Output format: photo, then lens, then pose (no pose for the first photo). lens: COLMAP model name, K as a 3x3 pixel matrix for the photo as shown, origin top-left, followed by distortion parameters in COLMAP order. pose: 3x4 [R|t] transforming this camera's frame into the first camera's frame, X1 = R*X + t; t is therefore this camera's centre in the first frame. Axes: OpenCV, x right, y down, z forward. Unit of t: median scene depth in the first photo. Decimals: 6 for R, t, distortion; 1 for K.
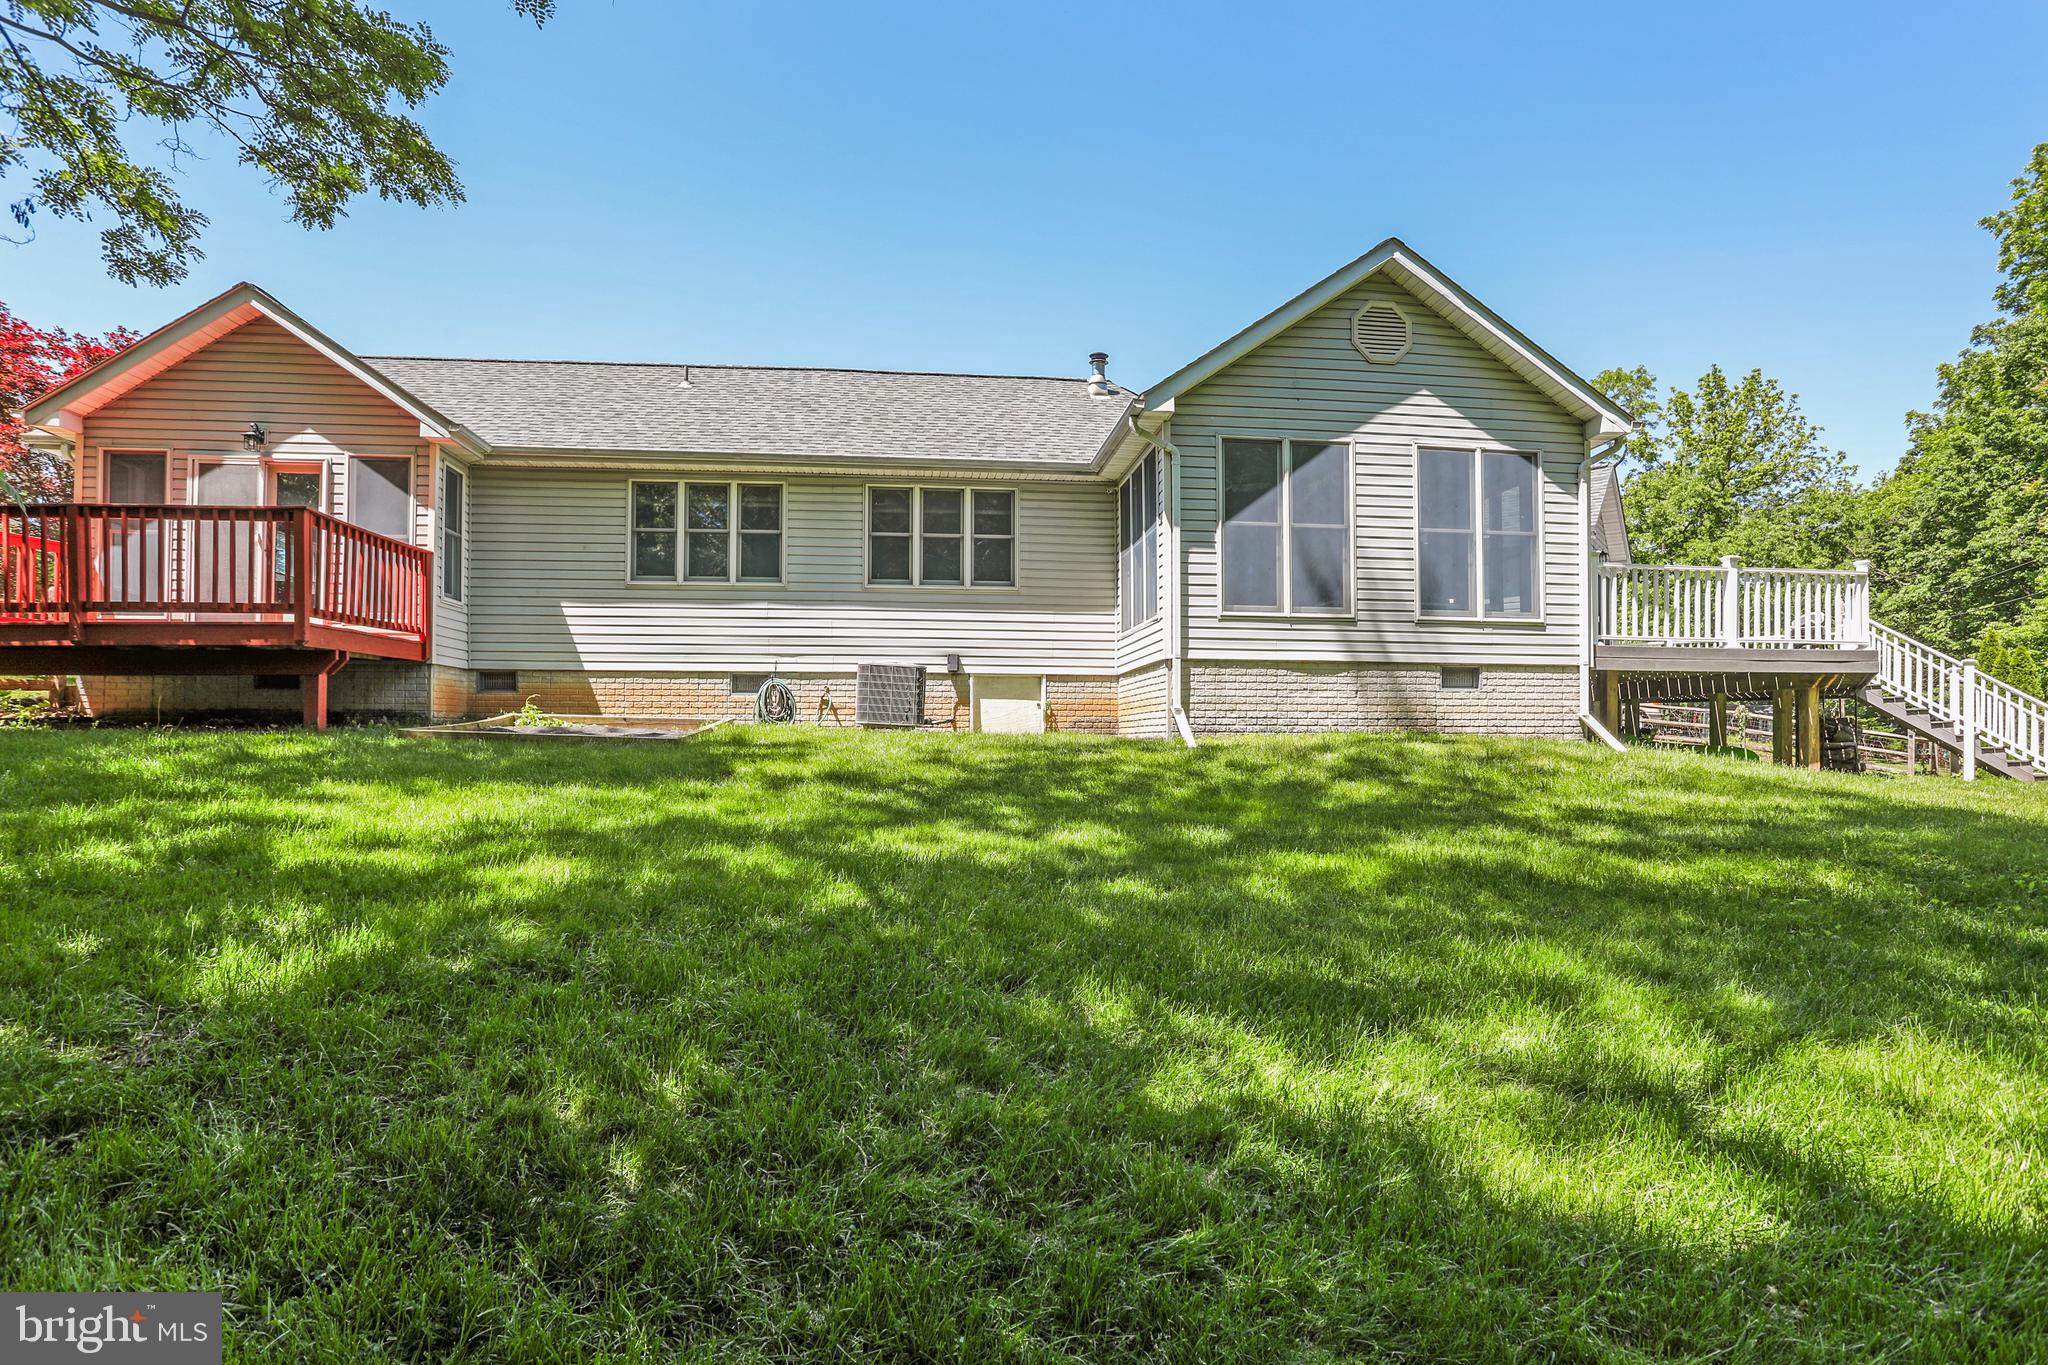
lens RADIAL K [[991.3, 0, 969.8], [0, 991.3, 725.5], [0, 0, 1]] dist [-0.043496, 0.024086]
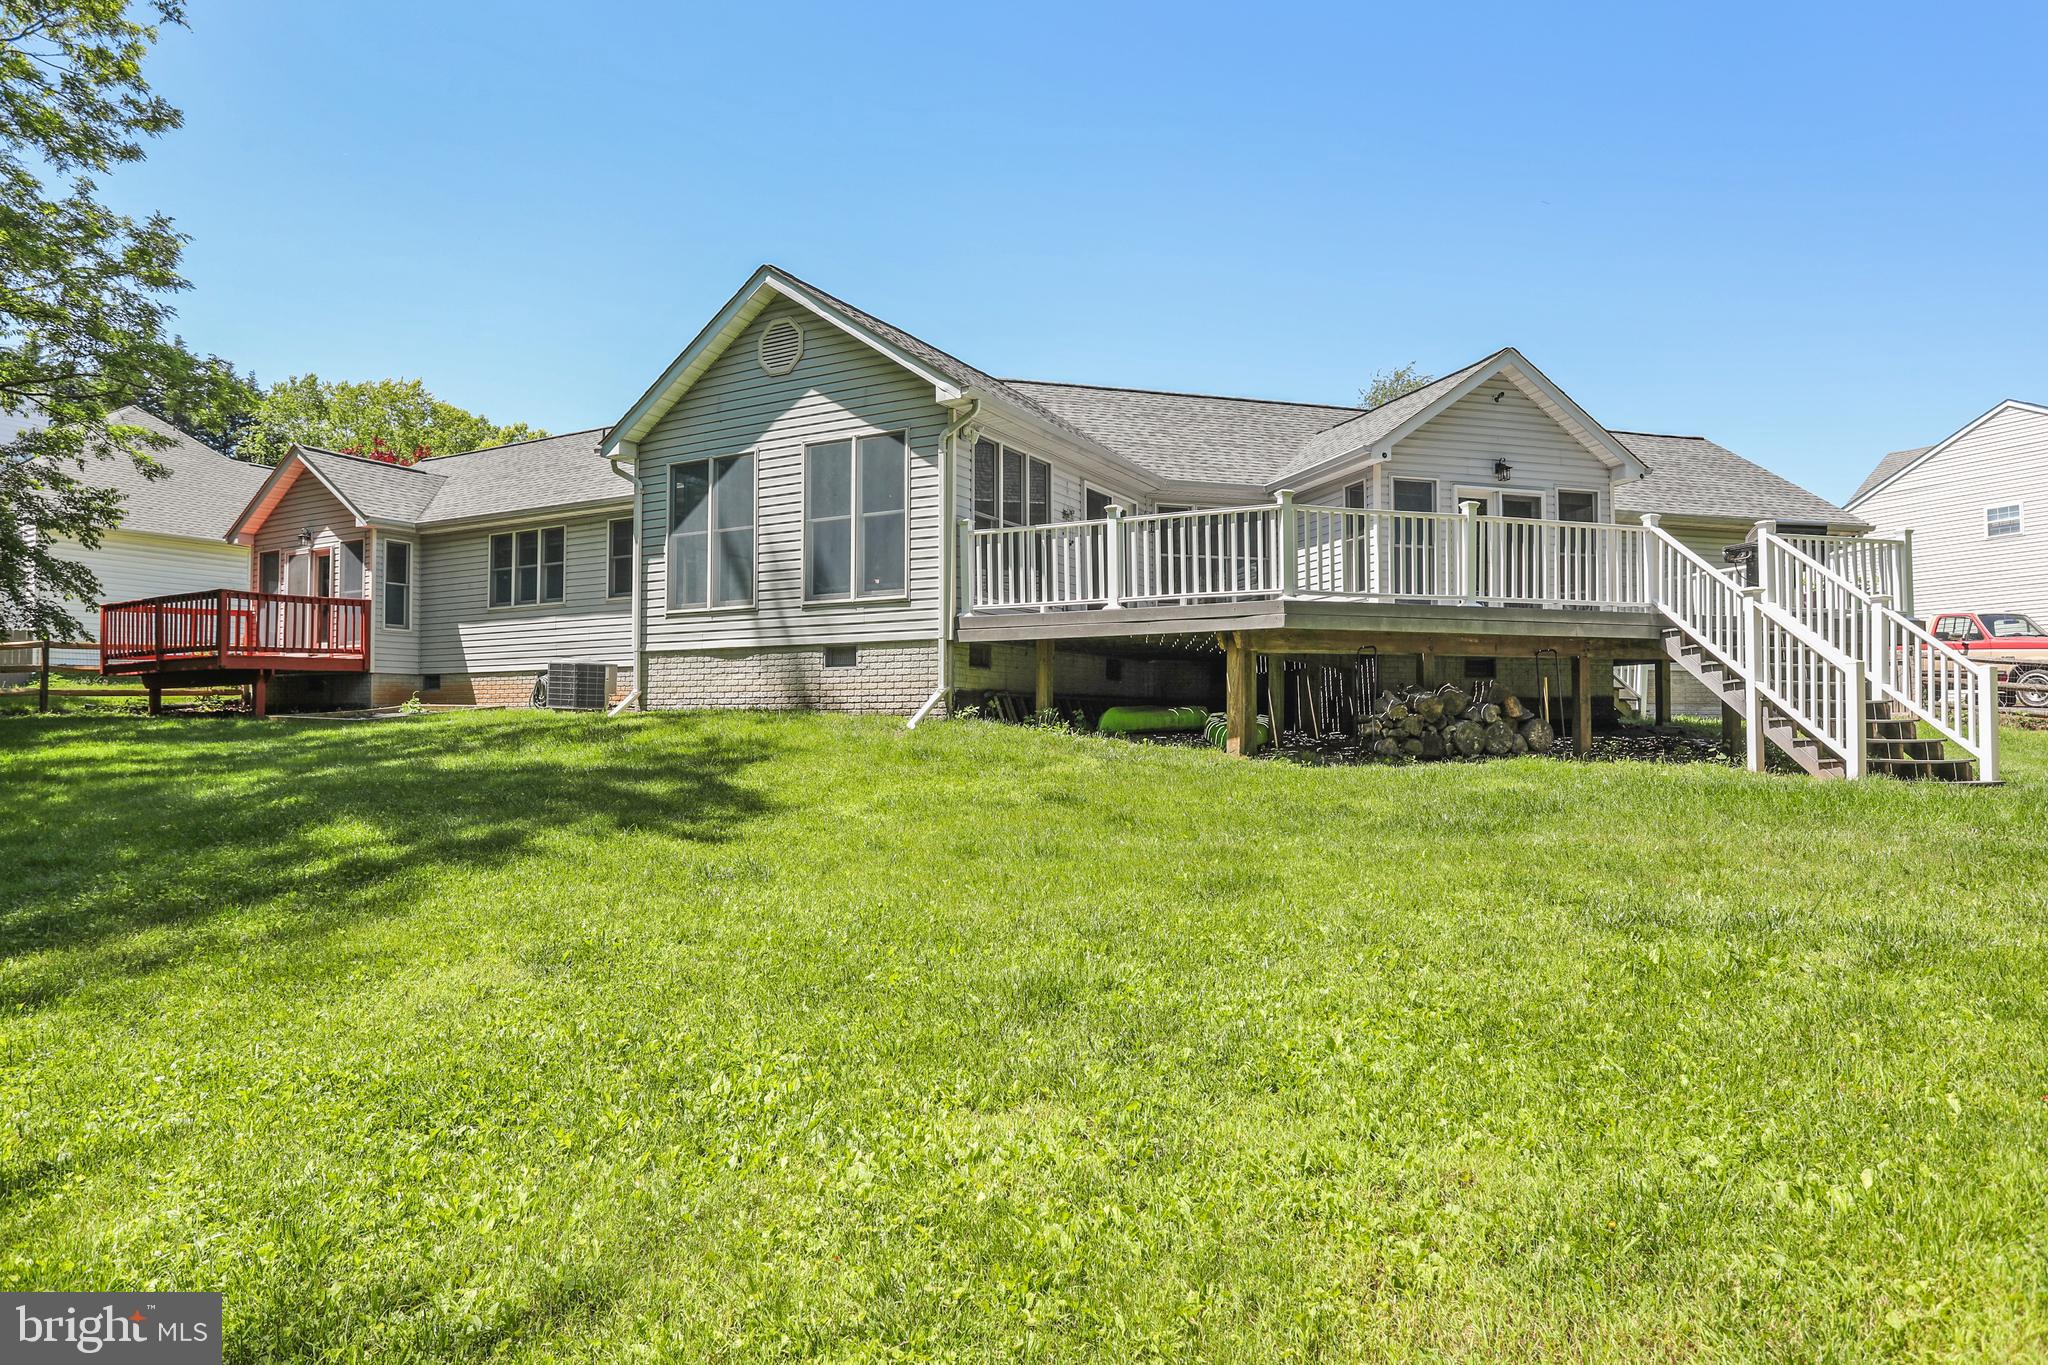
lens RADIAL K [[1158.9, 0, 1032.5], [0, 1158.9, 693.3], [0, 0, 1]] dist [-0.028913, 0.003572]
pose [[0.833348, -0.020762, -0.552359, 1.350952], [0.011988, 0.999738, -0.019493, 0.017191], [0.552619, 0.009623, 0.833379, 0.078258]]
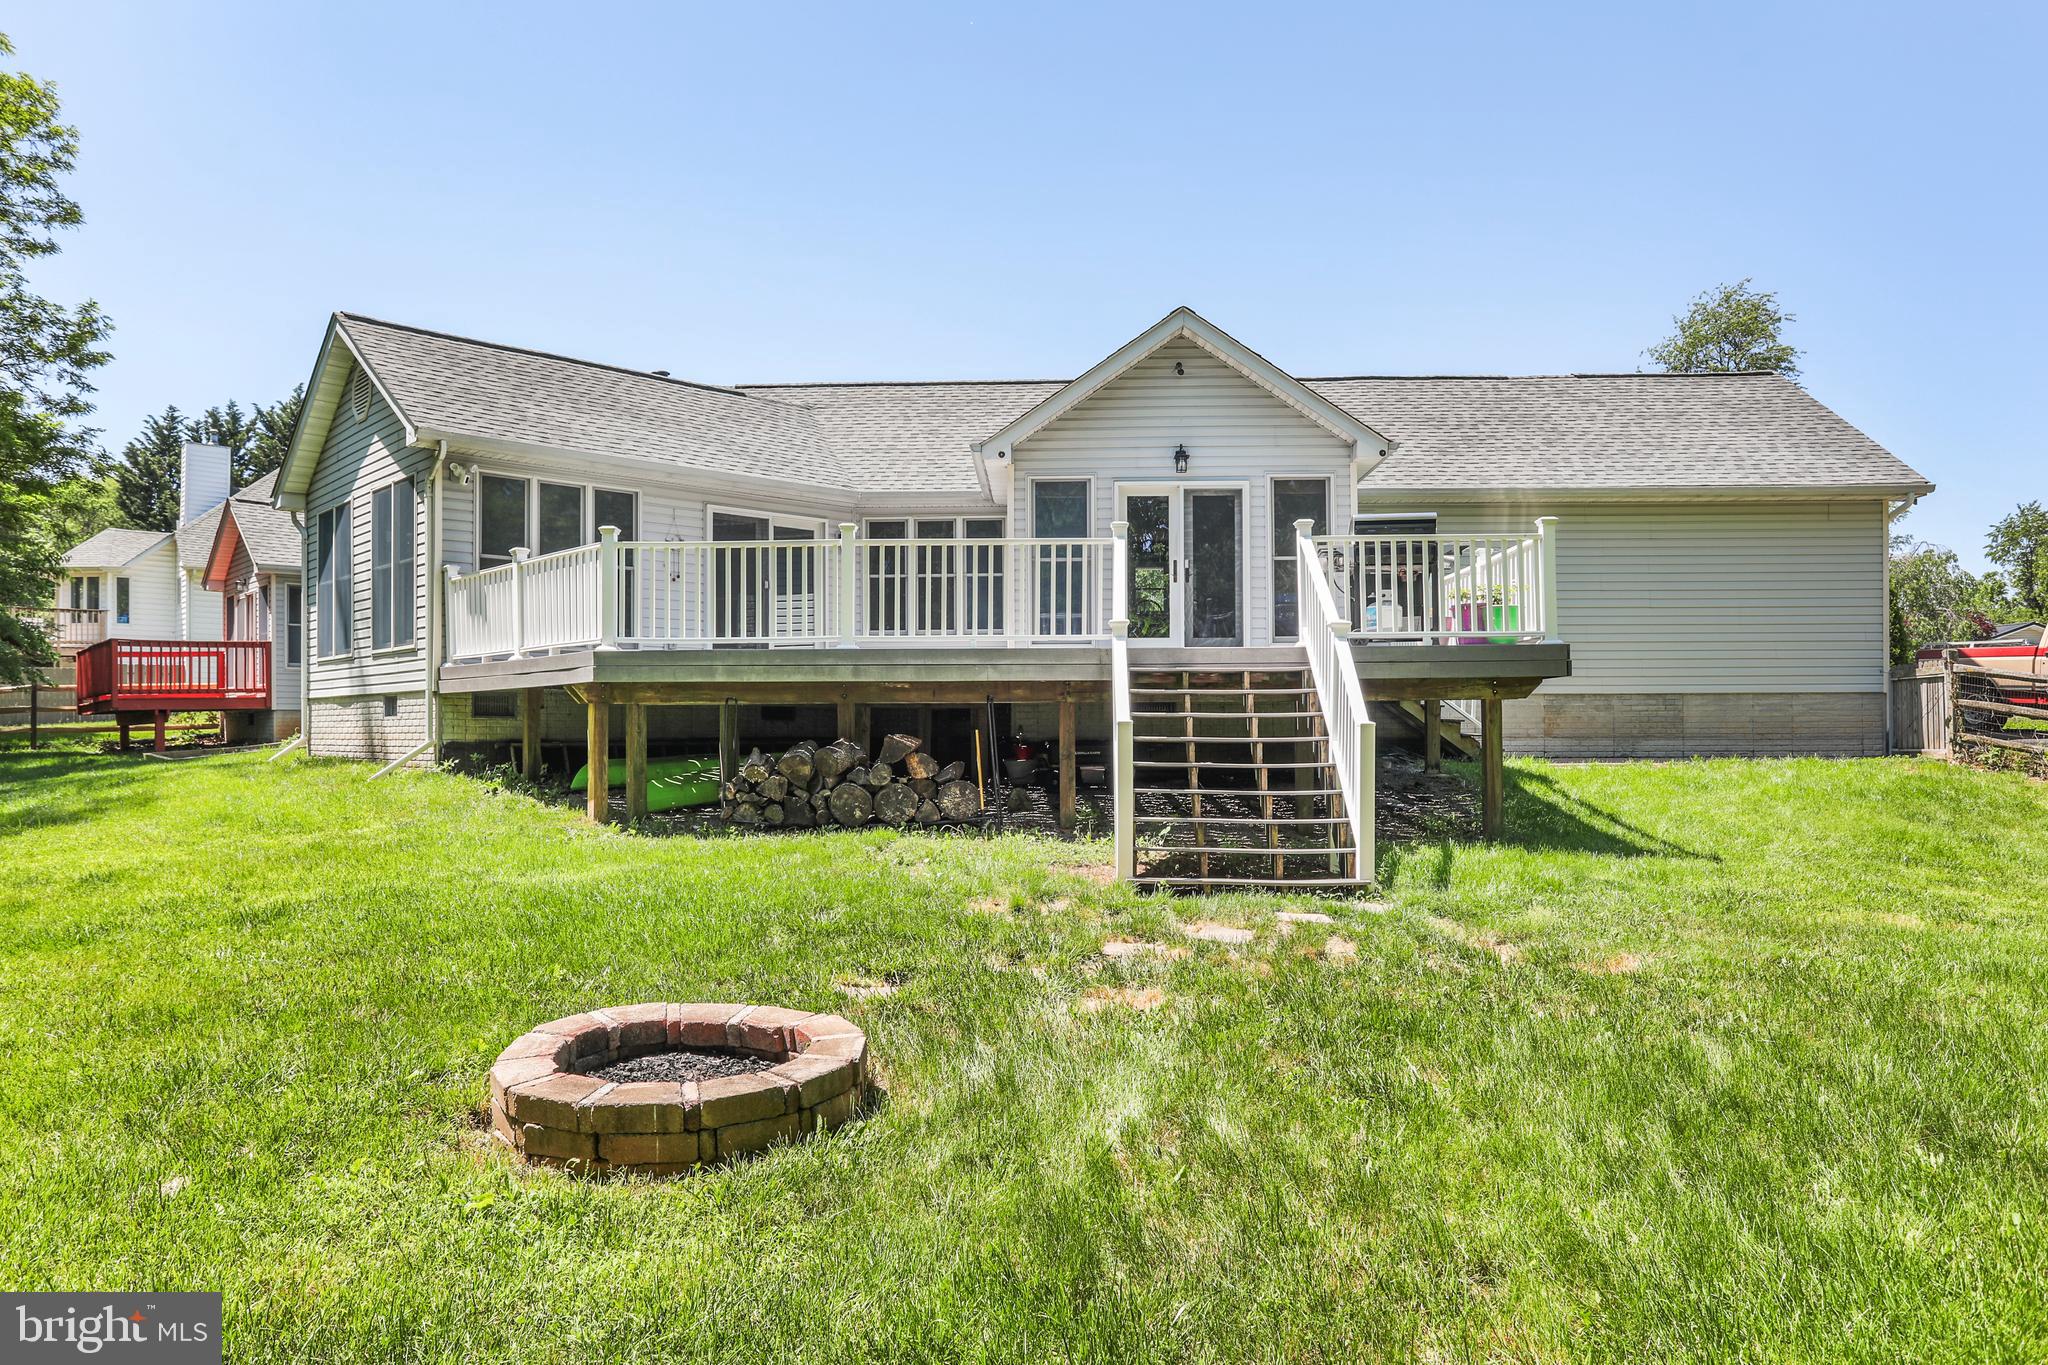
lens RADIAL K [[1329.8, 0, 1019.7], [0, 1329.8, 726.5], [0, 0, 1]] dist [-0.009567, -0.000785]
pose [[0.605457, -0.010501, -0.795809, 2.018043], [0.011762, 0.999922, -0.004246, -0.012964], [0.795791, -0.006790, 0.605533, 0.677042]]
